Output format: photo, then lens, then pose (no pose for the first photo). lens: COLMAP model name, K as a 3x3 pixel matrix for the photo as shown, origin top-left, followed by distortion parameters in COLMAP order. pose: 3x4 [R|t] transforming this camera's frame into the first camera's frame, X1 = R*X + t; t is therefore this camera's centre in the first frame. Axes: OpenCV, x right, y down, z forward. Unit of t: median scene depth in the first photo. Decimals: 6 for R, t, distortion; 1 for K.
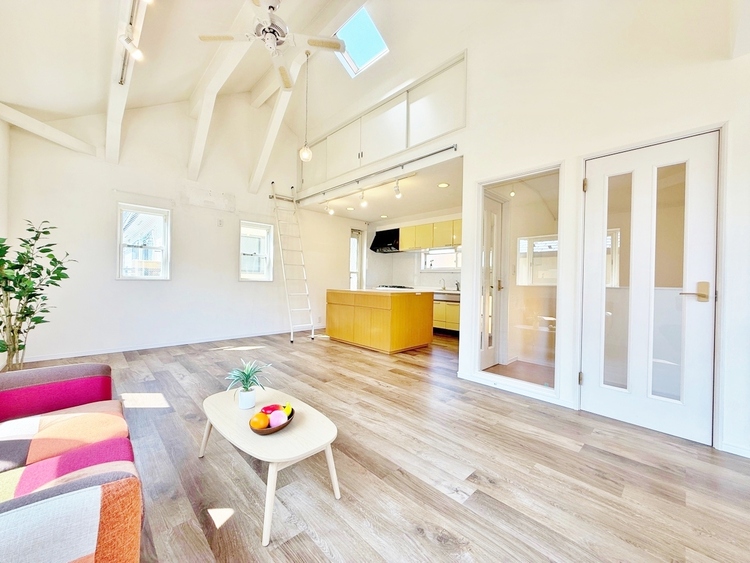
lens RADIAL K [[298.8, 0, 372.4], [0, 298.8, 280.6], [0, 0, 1]] dist [-0.001023, 0.001010]
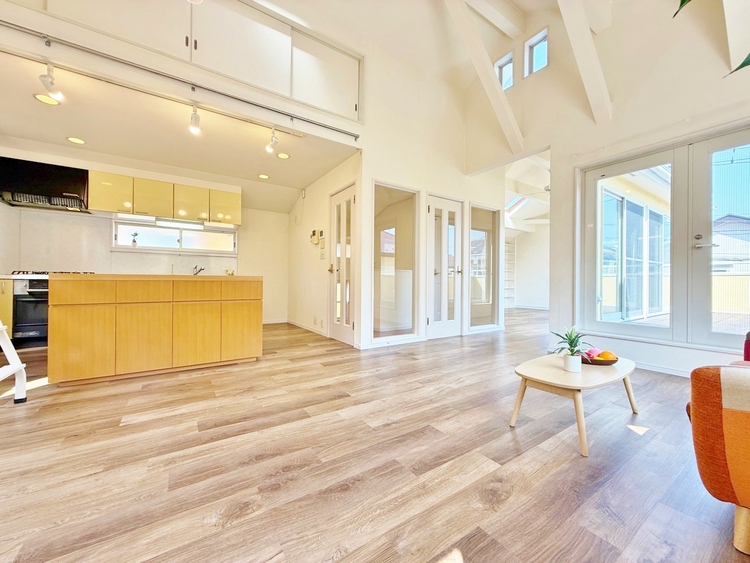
lens RADIAL K [[298.8, 0, 372.6], [0, 298.8, 281.1], [0, 0, 1]] dist [-0.001023, 0.001010]
pose [[0.173292, -0.017486, 0.984715, -0.659727], [-0.003686, 0.999824, 0.018403, 0.040834], [-0.984864, -0.006818, 0.173197, 0.640391]]
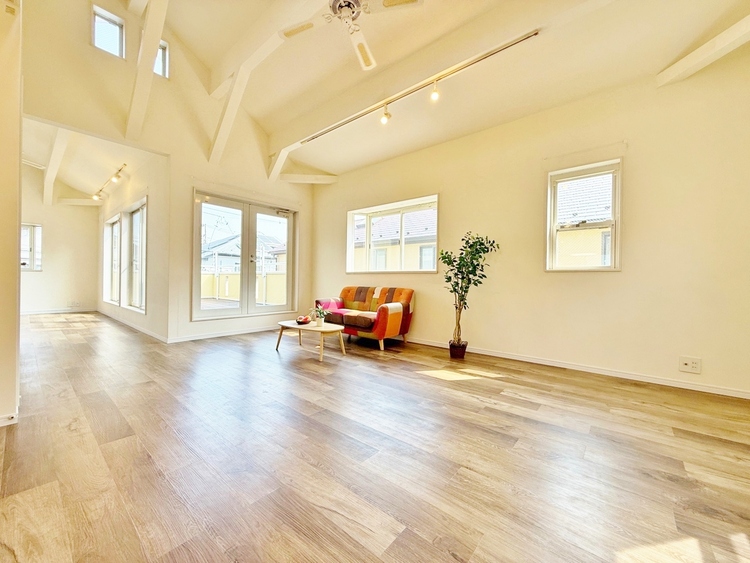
lens RADIAL K [[298.8, 0, 373.1], [0, 298.8, 280.7], [0, 0, 1]] dist [-0.001023, 0.001010]
pose [[-0.993803, -0.032296, -0.106358, -0.236835], [-0.032271, 0.999477, -0.001954, 0.039833], [0.106365, 0.001490, -0.994326, 1.337425]]
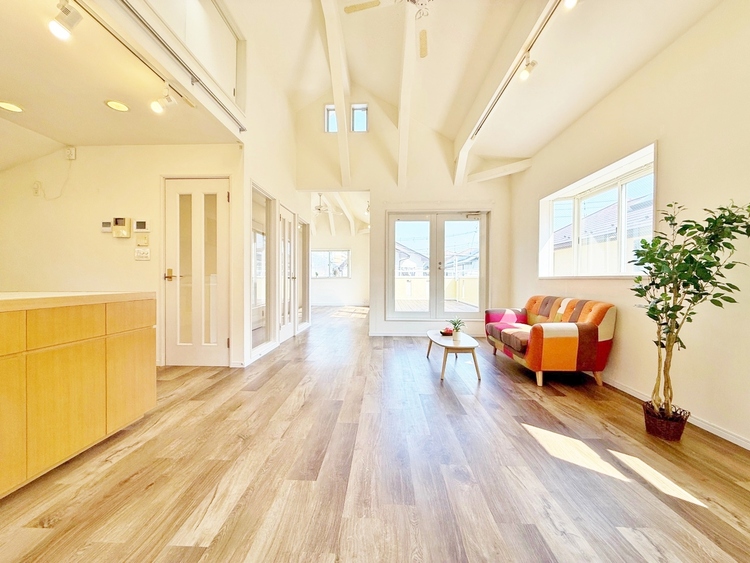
lens RADIAL K [[298.8, 0, 372.5], [0, 298.8, 281.7], [0, 0, 1]] dist [-0.001023, 0.001010]
pose [[-0.695386, -0.027850, 0.718096, -0.598551], [-0.016591, 0.999605, 0.022701, 0.006162], [-0.718445, 0.003872, -0.695573, 1.155756]]
